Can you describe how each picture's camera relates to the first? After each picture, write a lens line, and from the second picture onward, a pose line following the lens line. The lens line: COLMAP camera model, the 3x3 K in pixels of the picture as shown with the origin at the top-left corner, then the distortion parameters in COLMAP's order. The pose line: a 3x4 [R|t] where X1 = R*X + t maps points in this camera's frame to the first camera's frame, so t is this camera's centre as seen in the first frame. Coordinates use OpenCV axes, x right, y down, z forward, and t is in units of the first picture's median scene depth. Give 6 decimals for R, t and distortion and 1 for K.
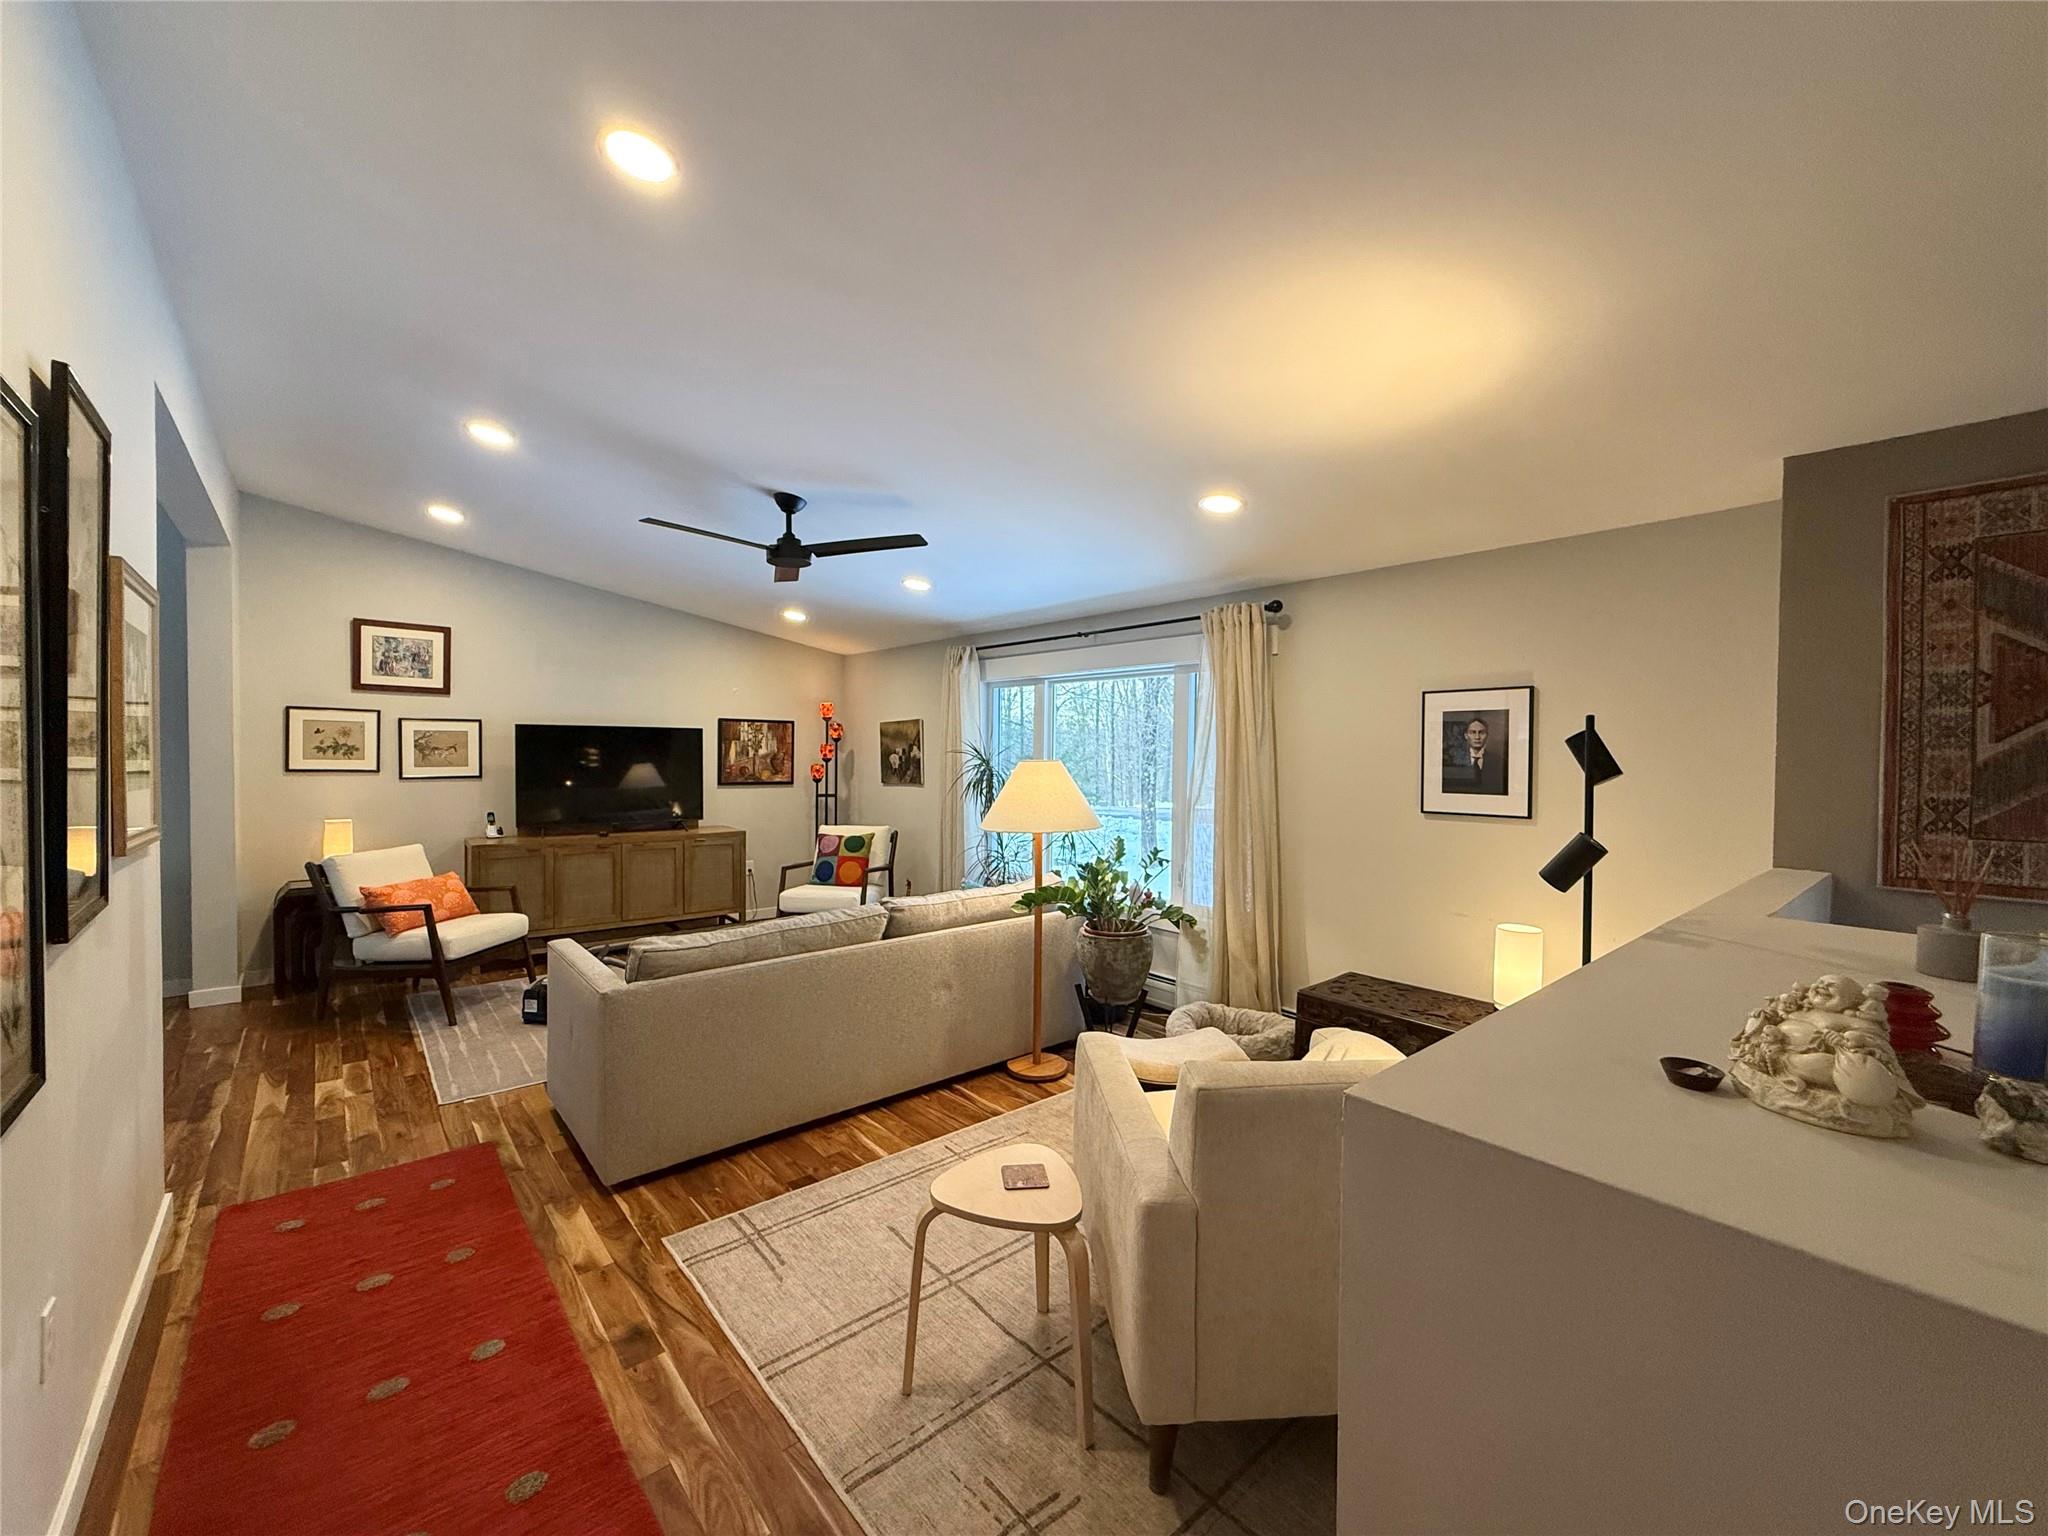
lens RADIAL K [[815.6, 0, 1011.3], [0, 815.6, 764.6], [0, 0, 1]] dist [-0.001030, 0.000014]
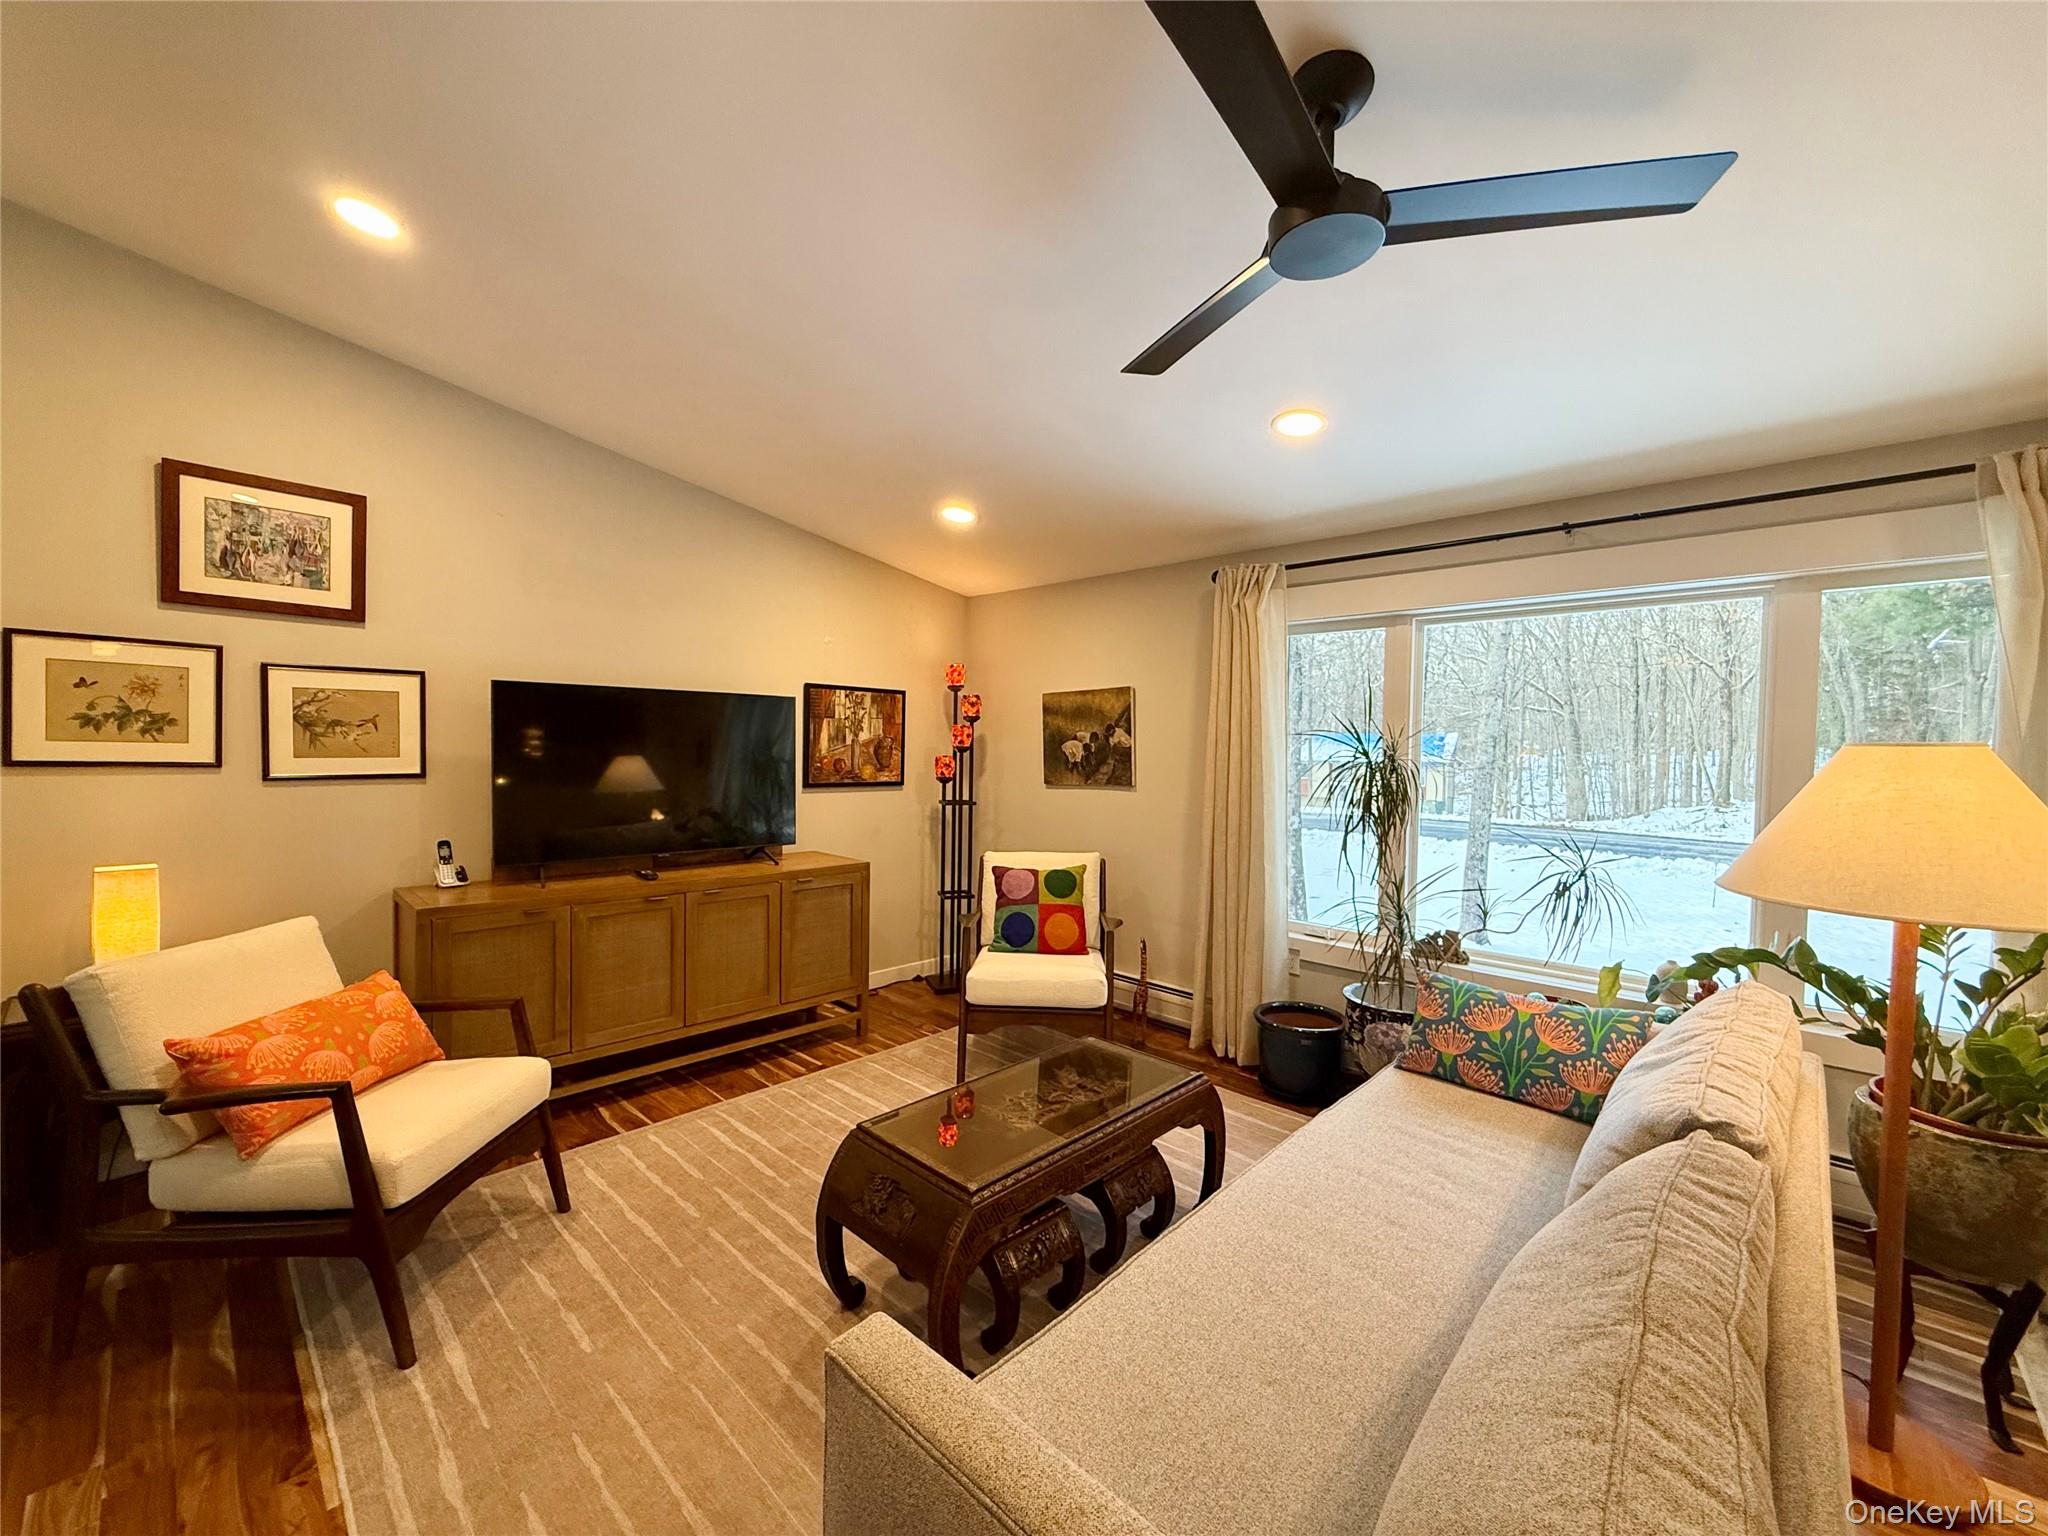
lens RADIAL K [[815.6, 0, 1009.7], [0, 815.6, 764.9], [0, 0, 1]] dist [-0.001030, 0.000014]
pose [[0.994809, 0.002002, 0.101737, -0.317635], [-0.002770, 0.999969, 0.007410, 0.002578], [-0.101719, -0.007653, 0.994784, 0.418429]]
